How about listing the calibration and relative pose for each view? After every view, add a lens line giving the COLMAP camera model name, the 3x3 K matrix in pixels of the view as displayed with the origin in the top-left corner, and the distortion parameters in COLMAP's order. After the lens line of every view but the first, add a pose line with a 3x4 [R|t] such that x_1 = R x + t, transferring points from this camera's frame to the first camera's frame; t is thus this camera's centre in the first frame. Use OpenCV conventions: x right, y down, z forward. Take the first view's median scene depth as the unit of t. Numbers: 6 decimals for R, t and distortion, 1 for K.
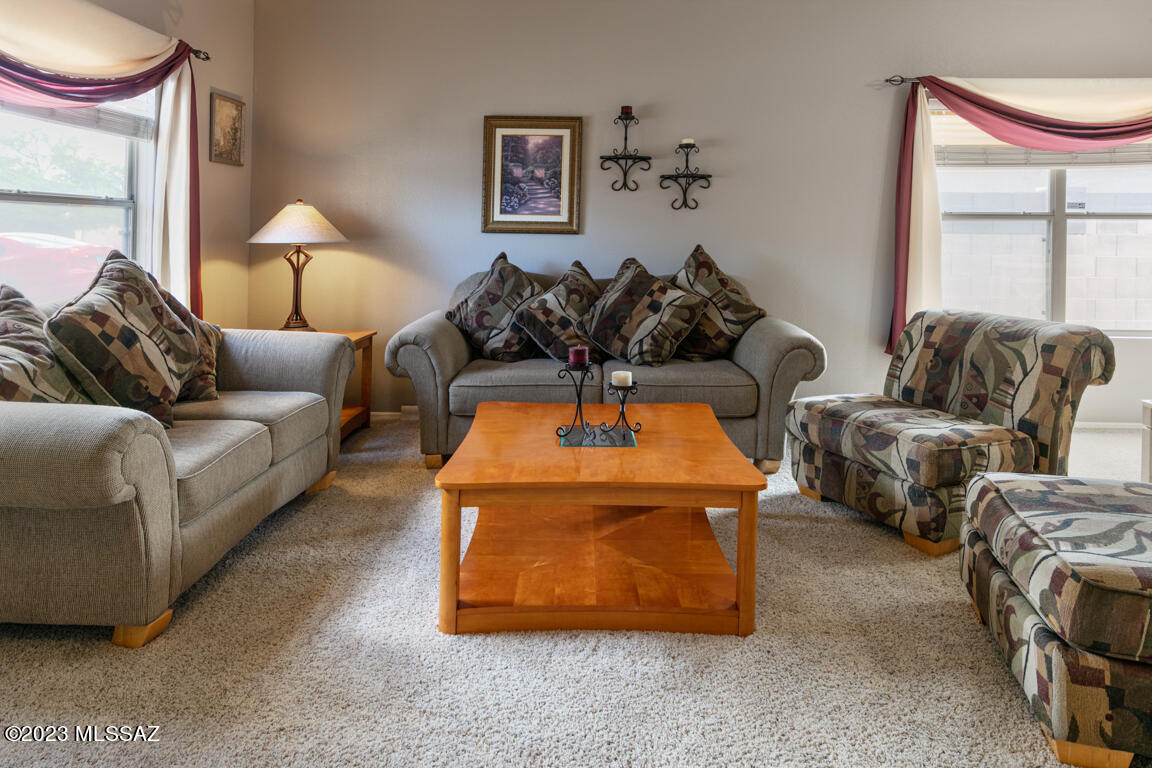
lens RADIAL K [[710.9, 0, 592.0], [0, 710.9, 233.1], [0, 0, 1]] dist [0.003494, 0.000811]
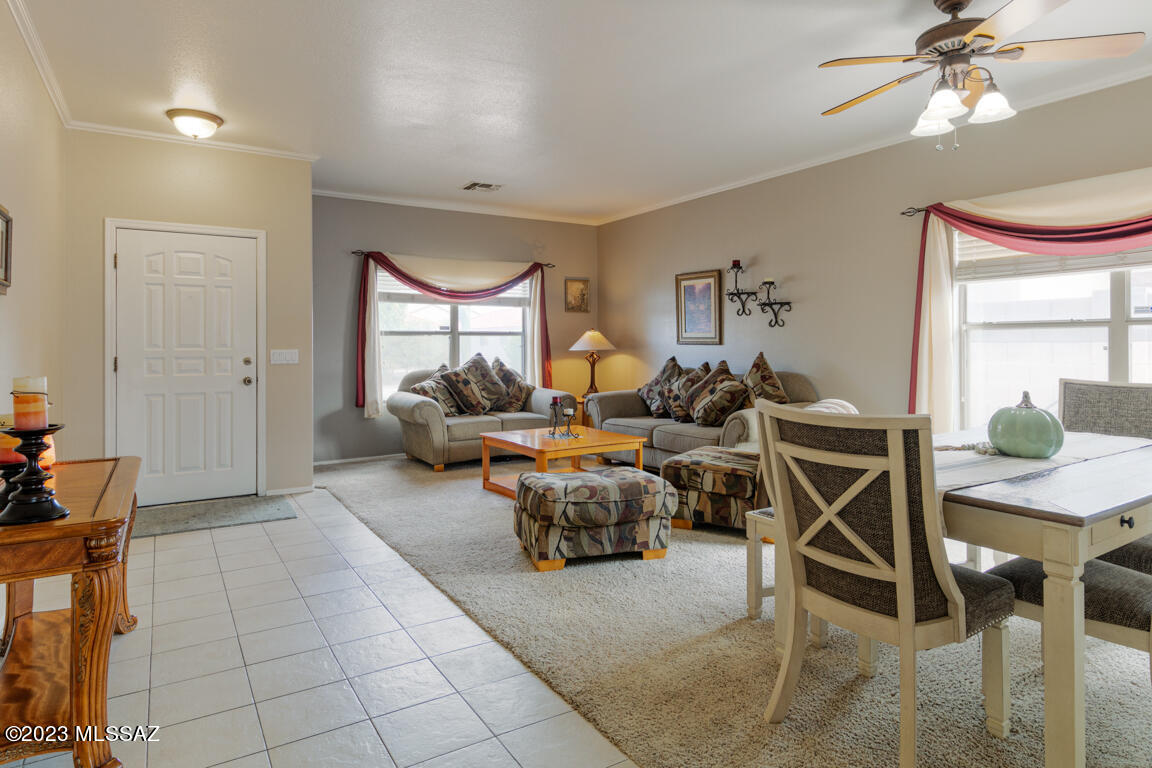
lens RADIAL K [[664.9, 0, 574.1], [0, 664.9, 348.9], [0, 0, 1]] dist [0.006888, -0.002847]
pose [[0.553112, -0.001616, -0.833105, 1.024037], [0.006822, 0.999973, 0.002589, 0.003795], [0.833079, -0.007116, 0.553108, -0.067690]]
